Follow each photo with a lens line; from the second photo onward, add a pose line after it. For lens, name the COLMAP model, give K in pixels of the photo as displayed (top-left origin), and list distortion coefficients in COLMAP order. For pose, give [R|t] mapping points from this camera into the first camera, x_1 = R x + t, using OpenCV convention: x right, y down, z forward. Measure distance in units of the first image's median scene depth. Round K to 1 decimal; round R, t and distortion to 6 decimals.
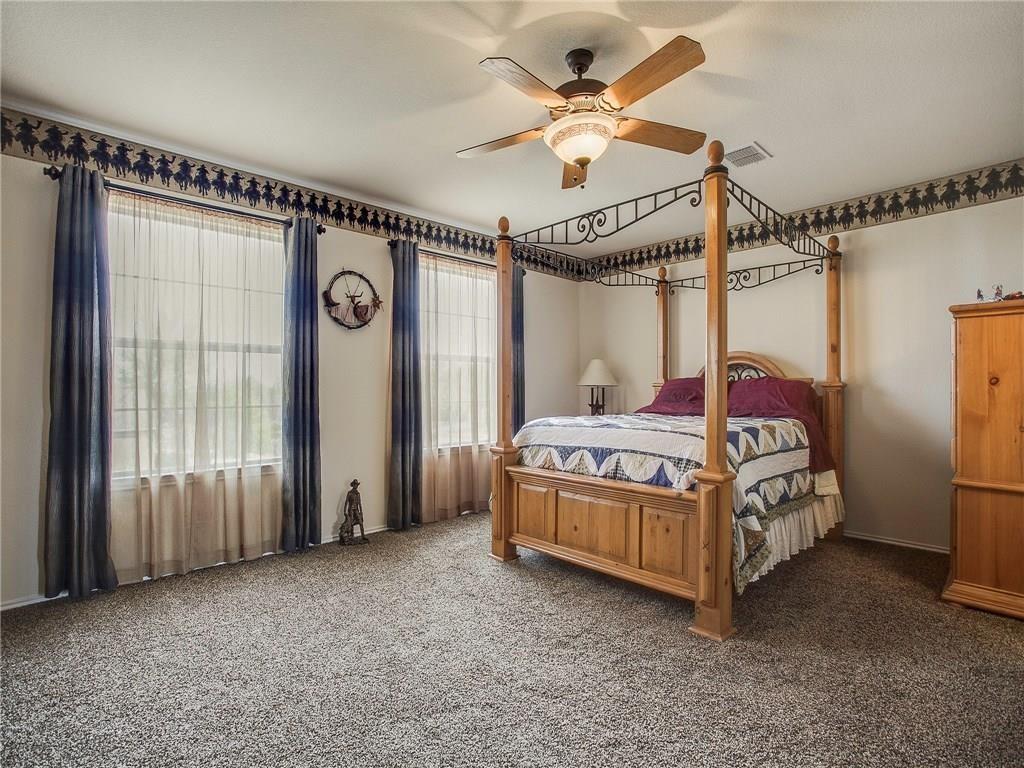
lens RADIAL K [[496.5, 0, 505.1], [0, 496.5, 385.3], [0, 0, 1]] dist [0.000912, 0.001364]
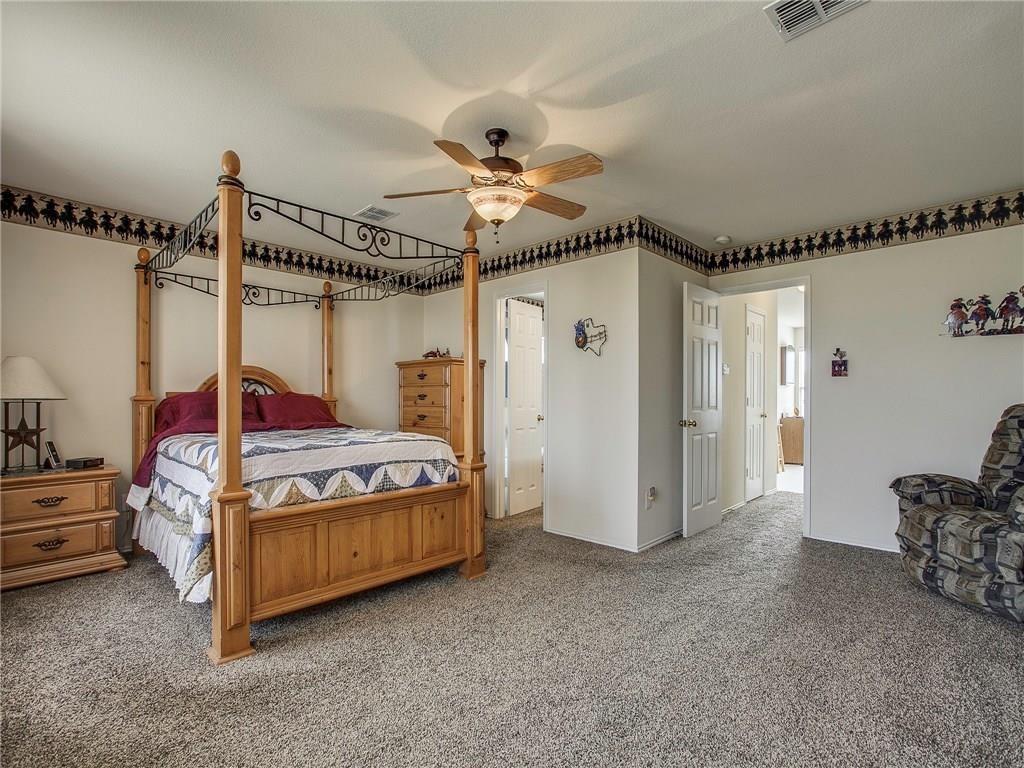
lens RADIAL K [[500.4, 0, 512.5], [0, 500.4, 394.2], [0, 0, 1]] dist [-0.053595, 0.017028]
pose [[-0.018258, 0.012133, 0.999760, -0.799686], [-0.007943, 0.999893, -0.012280, -0.003780], [-0.999802, -0.008165, -0.018160, 0.725950]]
